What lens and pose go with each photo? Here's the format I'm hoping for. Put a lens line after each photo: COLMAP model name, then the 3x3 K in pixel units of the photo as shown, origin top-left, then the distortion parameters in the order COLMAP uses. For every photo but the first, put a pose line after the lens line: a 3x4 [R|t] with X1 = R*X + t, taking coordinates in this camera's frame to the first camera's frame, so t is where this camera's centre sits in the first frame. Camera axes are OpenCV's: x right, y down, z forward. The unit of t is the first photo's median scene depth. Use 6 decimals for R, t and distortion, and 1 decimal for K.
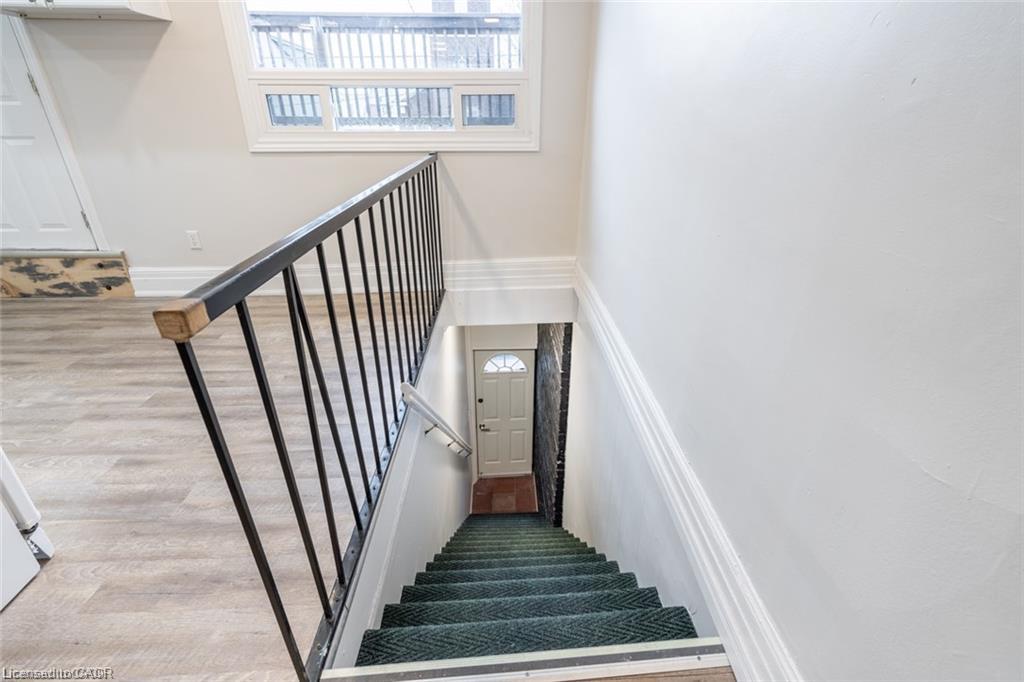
lens RADIAL K [[480.5, 0, 516.5], [0, 480.5, 341.3], [0, 0, 1]] dist [0.000620, 0.000761]
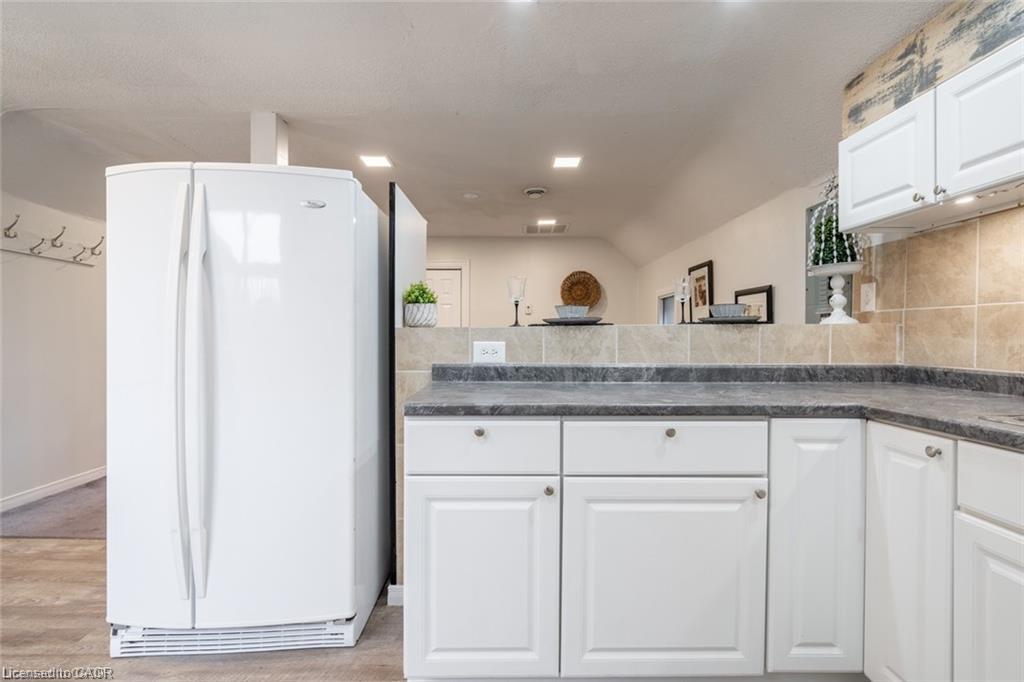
lens RADIAL K [[486.1, 0, 522.0], [0, 486.1, 339.1], [0, 0, 1]] dist [-0.000254, 0.000197]
pose [[-0.999976, -0.001533, 0.006749, -0.945721], [0.001552, 0.900651, 0.434541, -0.398254], [-0.006745, 0.434541, -0.900627, 0.822395]]
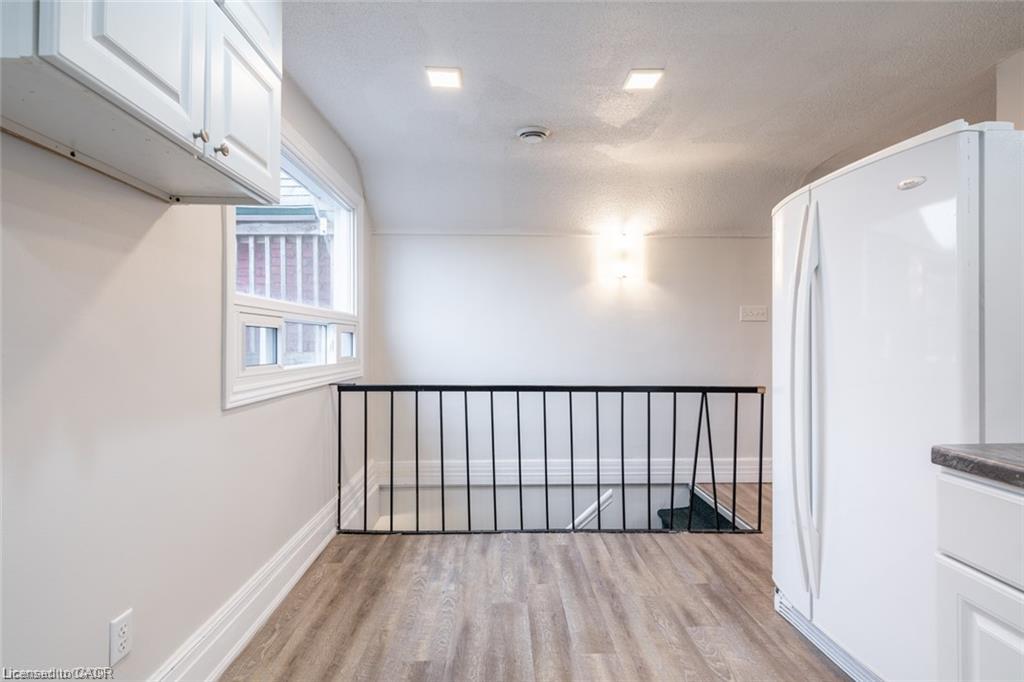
lens RADIAL K [[489.9, 0, 508.8], [0, 489.9, 340.1], [0, 0, 1]] dist [-0.000700, 0.000555]
pose [[0.008630, 0.003843, 0.999955, -1.170775], [0.429011, 0.903271, -0.007174, -0.317828], [-0.903258, 0.429054, 0.006147, 0.642783]]
